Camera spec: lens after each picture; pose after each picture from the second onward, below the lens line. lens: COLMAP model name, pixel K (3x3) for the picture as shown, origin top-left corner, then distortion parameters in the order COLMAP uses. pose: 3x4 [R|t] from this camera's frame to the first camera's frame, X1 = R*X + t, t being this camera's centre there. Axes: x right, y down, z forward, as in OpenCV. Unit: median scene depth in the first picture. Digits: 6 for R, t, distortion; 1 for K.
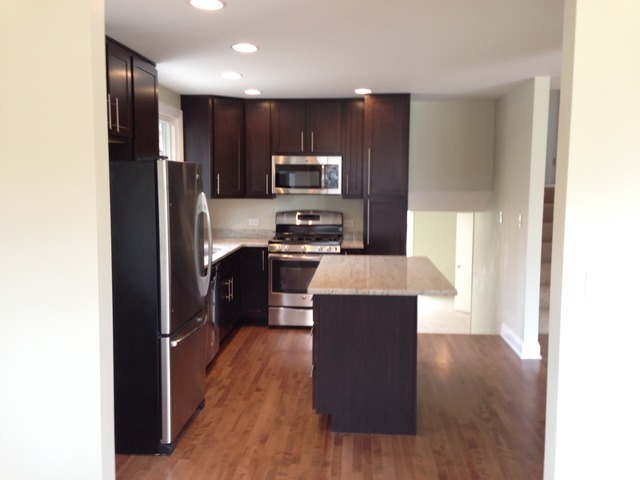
lens RADIAL K [[577.3, 0, 320.0], [0, 577.3, 240.0], [0, 0, 1]] dist [0.148506, -0.257376]
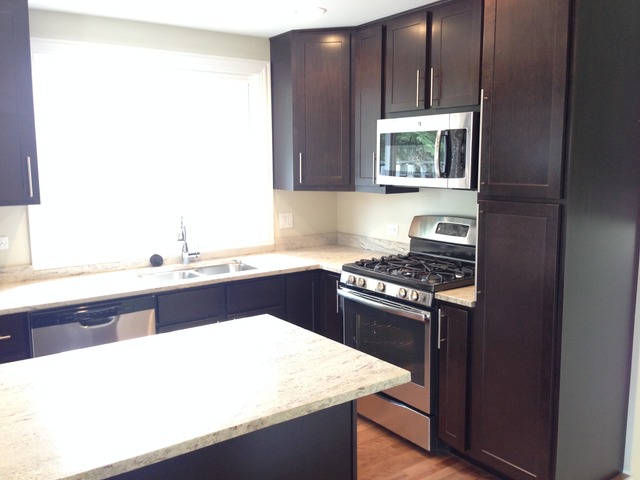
lens RADIAL K [[577.3, 0, 320.0], [0, 577.3, 240.0], [0, 0, 1]] dist [0.148506, -0.257376]
pose [[0.653830, 0.093641, -0.750825, 0.319278], [-0.068270, 0.995566, 0.064714, -0.057360], [0.753555, 0.008947, 0.657324, 0.558179]]
